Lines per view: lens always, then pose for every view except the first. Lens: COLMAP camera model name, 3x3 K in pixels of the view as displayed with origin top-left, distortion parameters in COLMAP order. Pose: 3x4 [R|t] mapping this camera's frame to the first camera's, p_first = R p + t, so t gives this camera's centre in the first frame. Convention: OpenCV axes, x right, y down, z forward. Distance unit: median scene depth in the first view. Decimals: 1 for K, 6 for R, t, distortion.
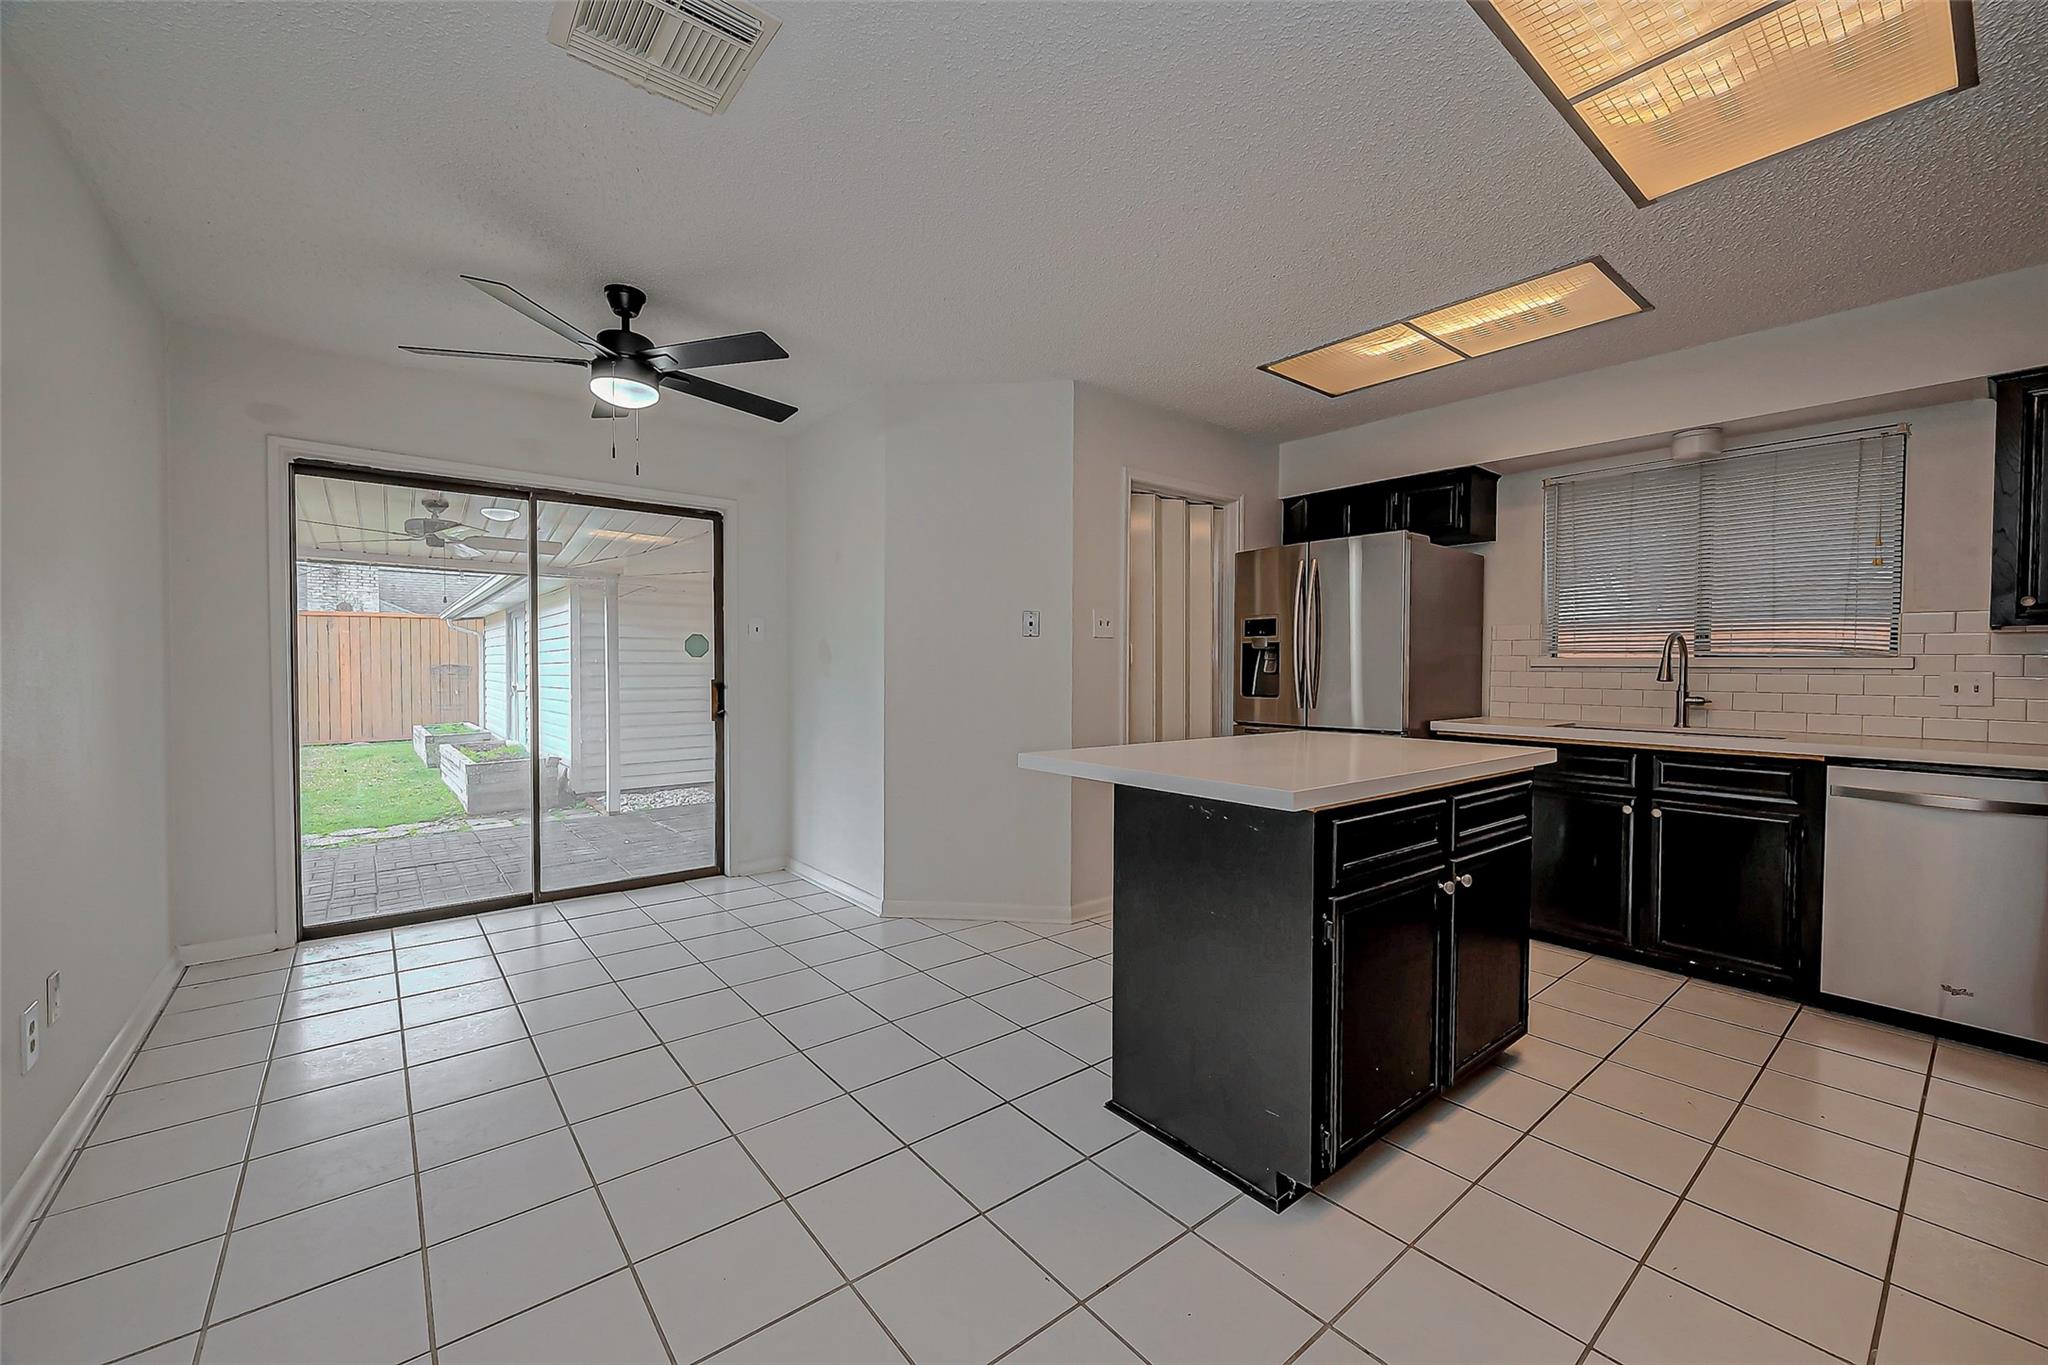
lens RADIAL K [[790.2, 0, 1019.6], [0, 790.2, 686.5], [0, 0, 1]] dist [-0.009136, -0.000032]
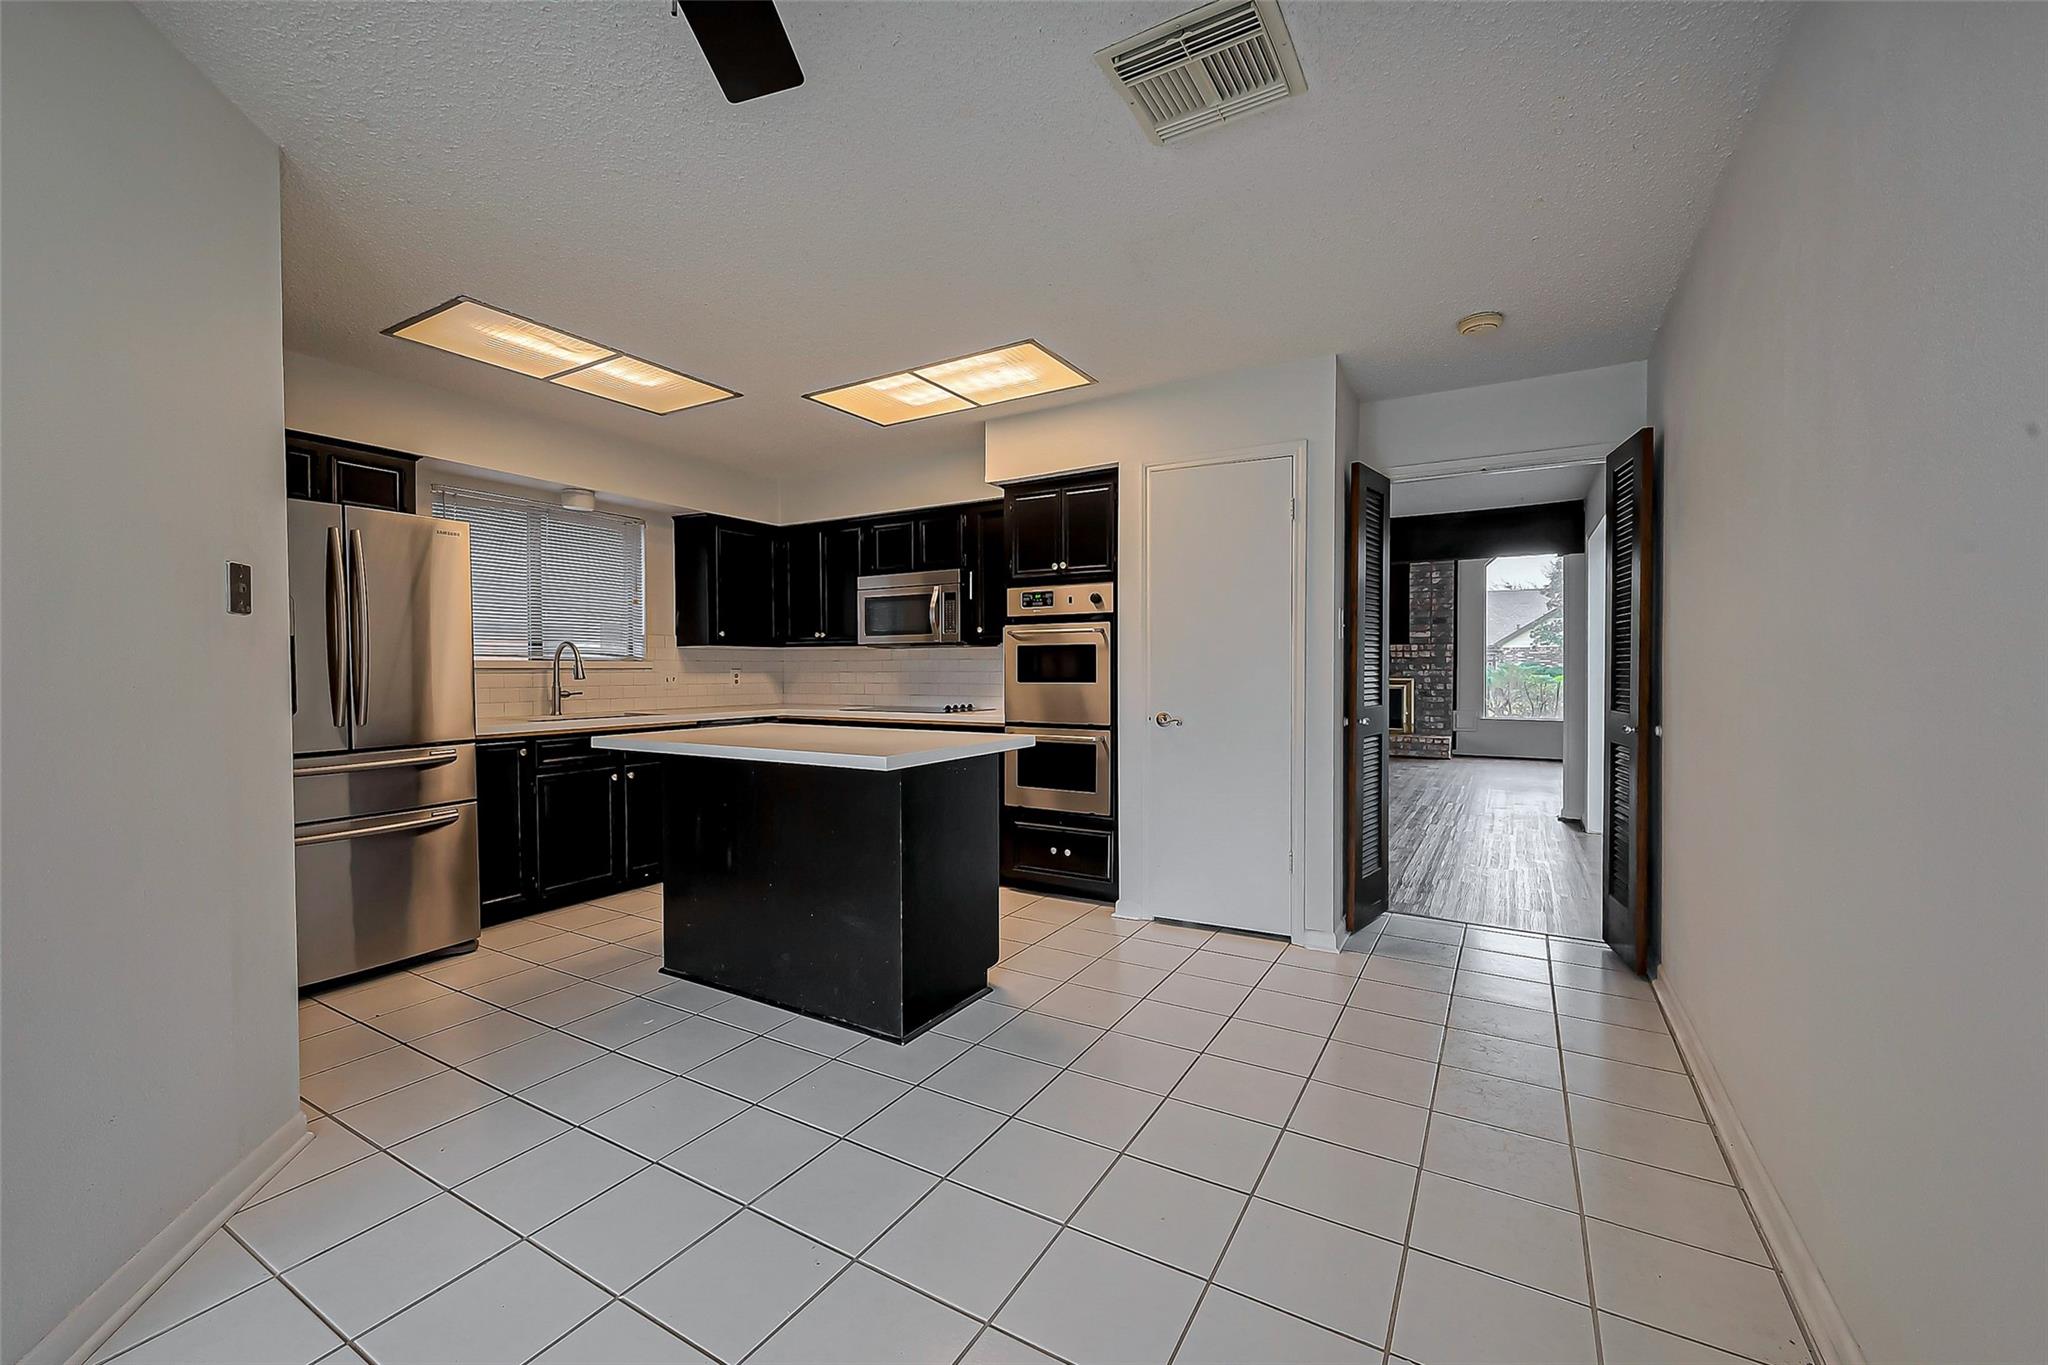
lens RADIAL K [[856.2, 0, 939.9], [0, 856.2, 684.7], [0, 0, 1]] dist [-0.001338, -0.000027]
pose [[-0.307549, -0.024104, 0.951227, -0.631426], [0.025334, 0.999117, 0.033508, -0.026688], [-0.951195, 0.034404, -0.306667, 0.770619]]
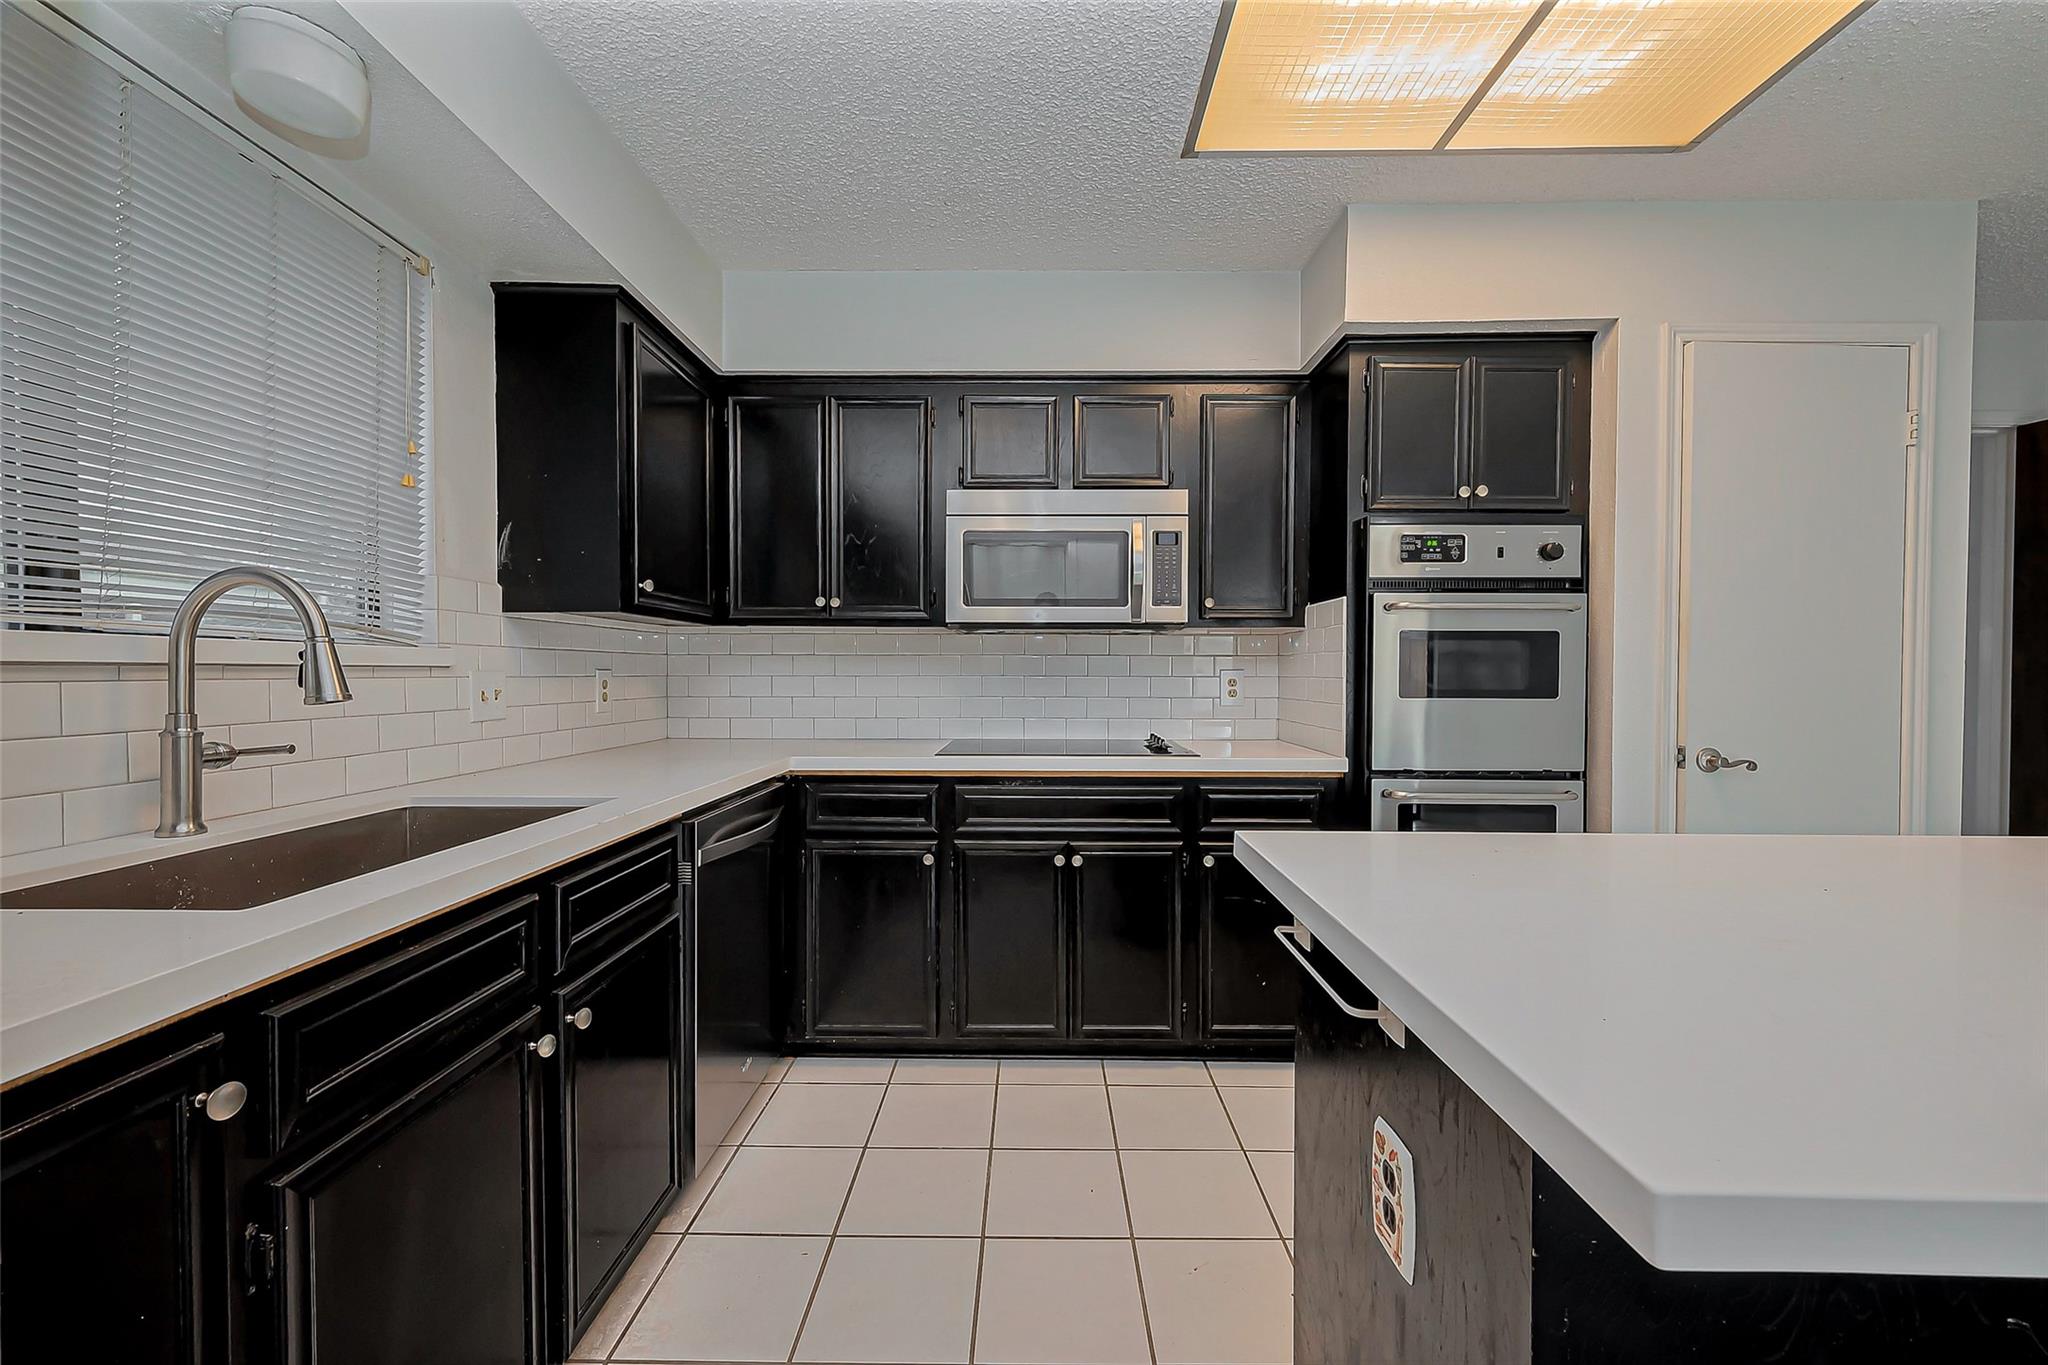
lens RADIAL K [[837.6, 0, 1024.0], [0, 837.6, 682.5], [0, 0, 1]] dist [0.000003, -0.000030]
pose [[-0.774312, -0.018888, 0.632522, 0.282161], [0.007830, 0.999192, 0.039422, -0.026668], [-0.632756, 0.035477, -0.773538, 0.970117]]
